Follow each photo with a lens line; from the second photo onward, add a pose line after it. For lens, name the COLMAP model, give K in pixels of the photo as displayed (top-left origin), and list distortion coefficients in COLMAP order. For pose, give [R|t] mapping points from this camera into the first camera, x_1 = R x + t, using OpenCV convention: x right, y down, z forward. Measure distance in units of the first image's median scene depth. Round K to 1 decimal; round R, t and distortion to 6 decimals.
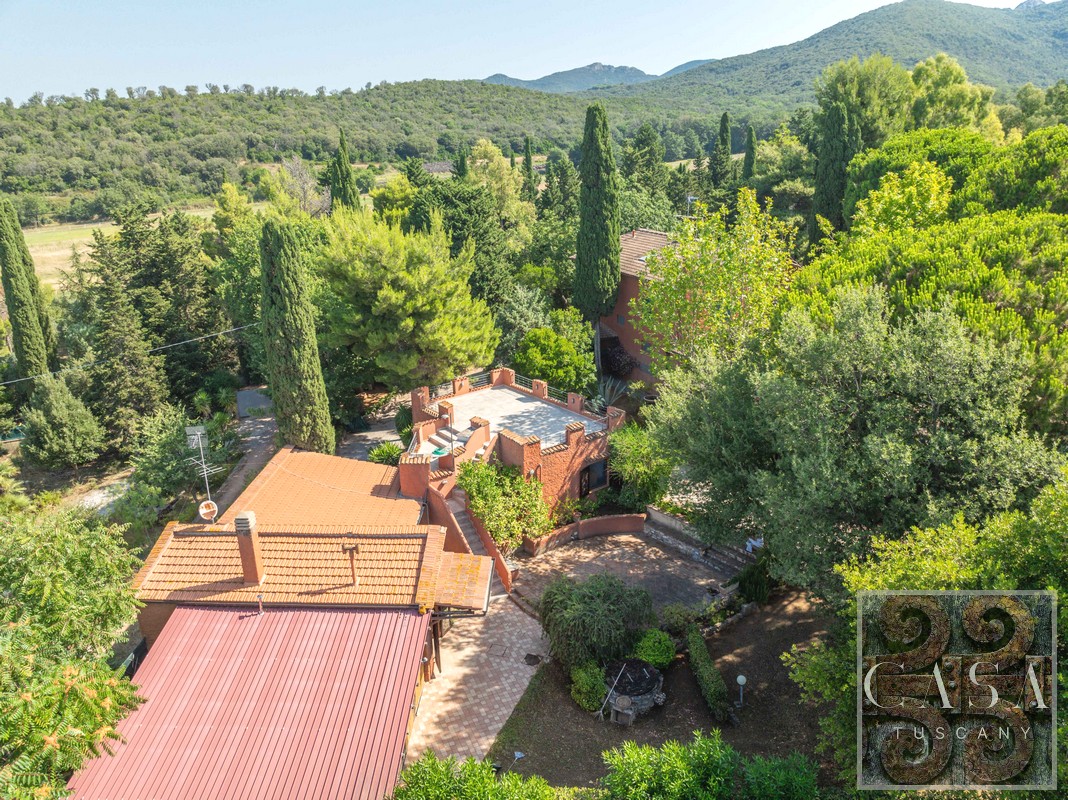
lens RADIAL K [[759.6, 0, 536.1], [0, 759.6, 399.5], [0, 0, 1]] dist [-0.047418, 0.016799]
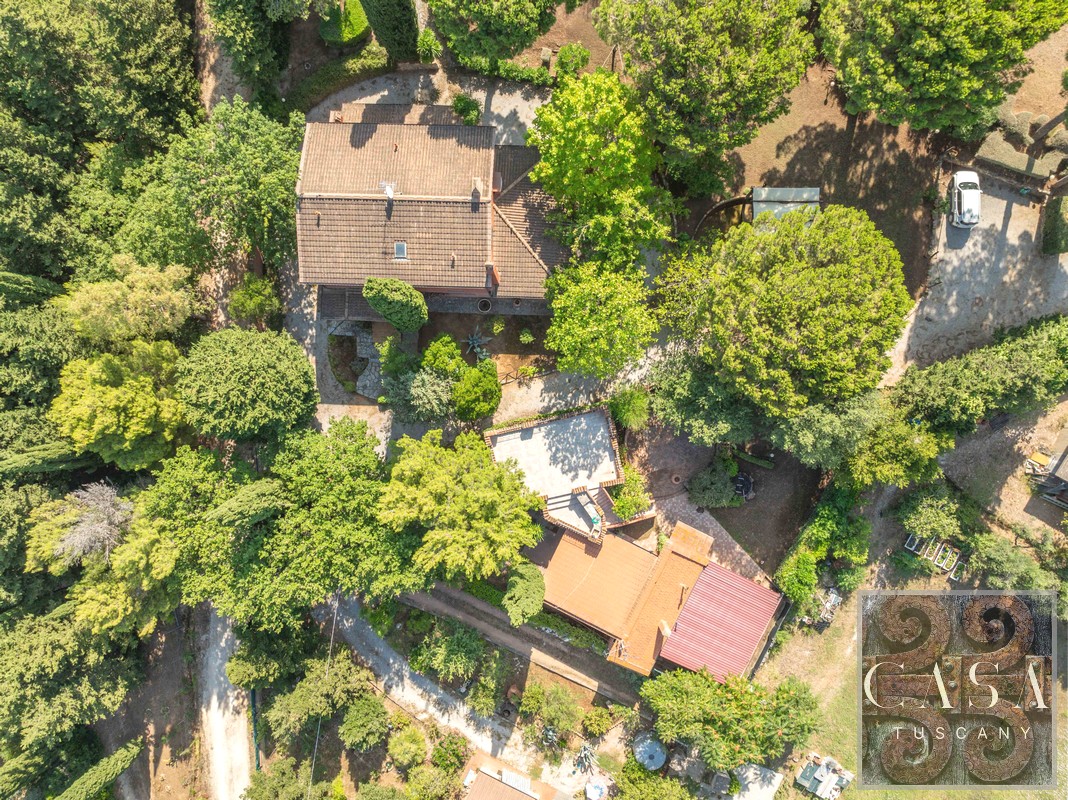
lens RADIAL K [[759.6, 0, 549.4], [0, 759.6, 406.2], [0, 0, 1]] dist [-0.047418, 0.016799]
pose [[0.428532, -0.903189, 0.024690, 0.021086], [0.292903, 0.164719, 0.941847, -1.500896], [-0.854733, -0.396380, 0.335134, 0.541985]]
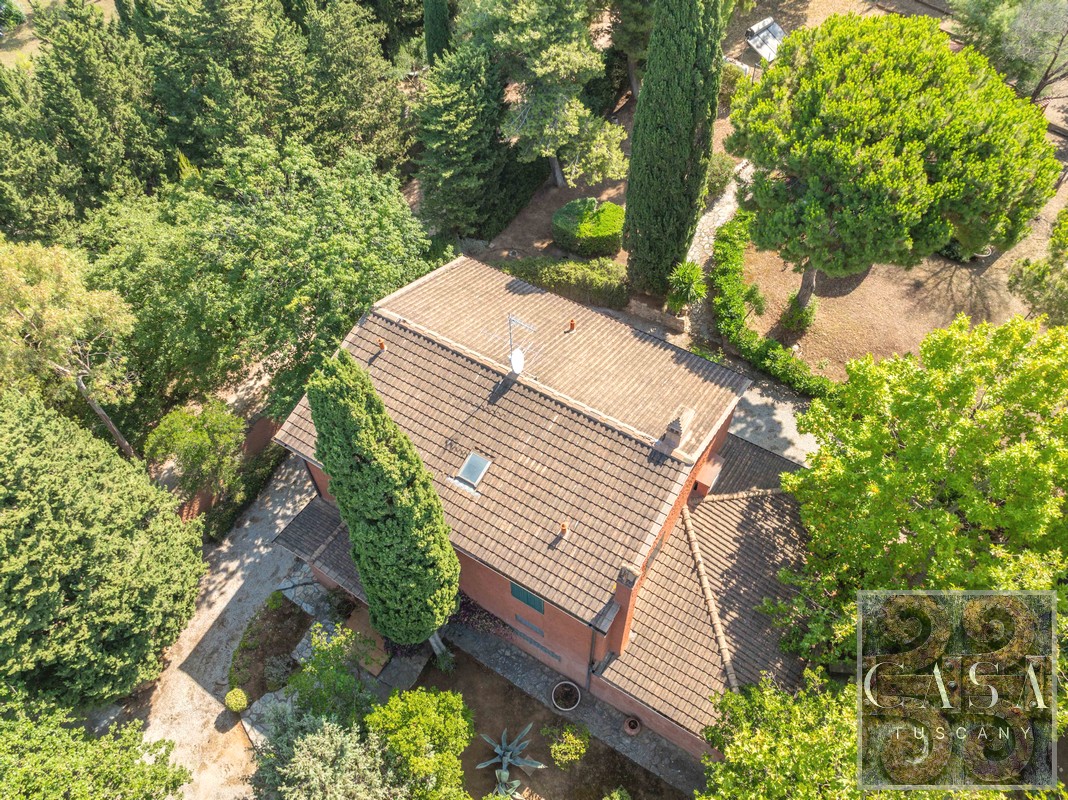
lens RADIAL K [[759.6, 0, 535.7], [0, 759.6, 397.7], [0, 0, 1]] dist [-0.047418, 0.016799]
pose [[0.831039, -0.437260, 0.343769, 0.042124], [0.189194, 0.803420, 0.564555, -0.696028], [-0.523048, -0.404128, 0.750401, 0.868960]]
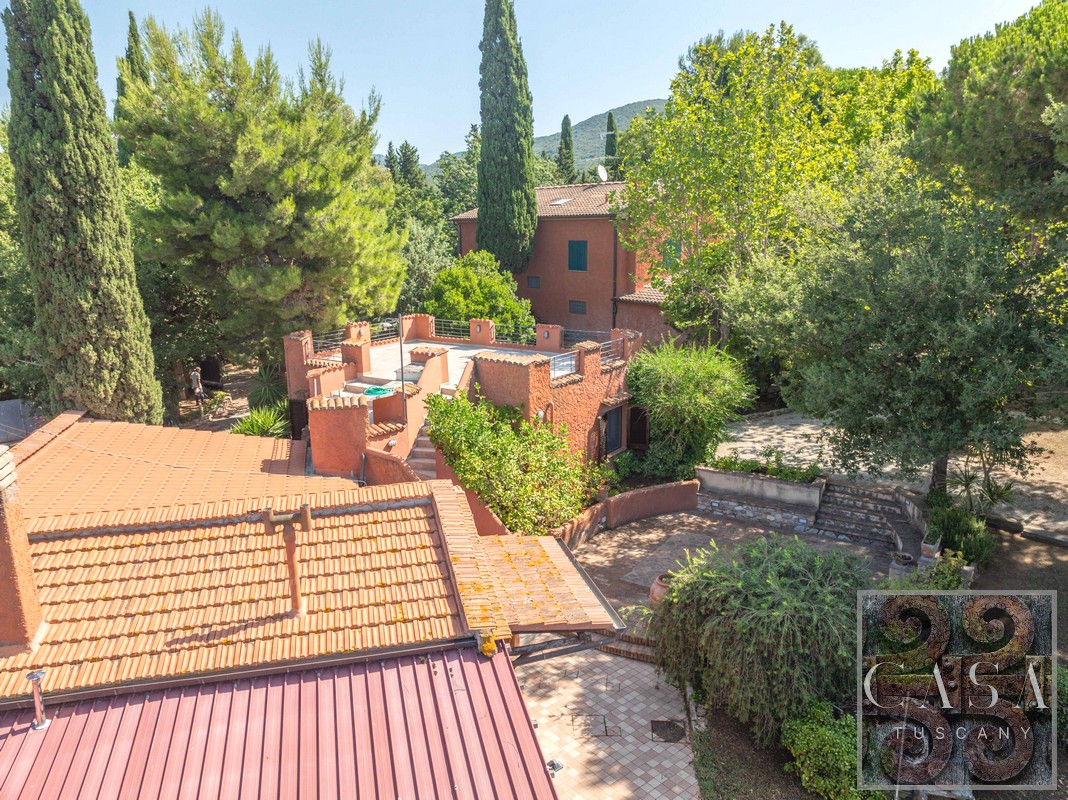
lens RADIAL K [[759.6, 0, 539.9], [0, 759.6, 397.2], [0, 0, 1]] dist [-0.047418, 0.016799]
pose [[0.957208, -0.060349, 0.283039, -0.152693], [0.091520, 0.990947, -0.098223, 0.124343], [-0.274549, 0.119924, 0.954066, 0.387682]]
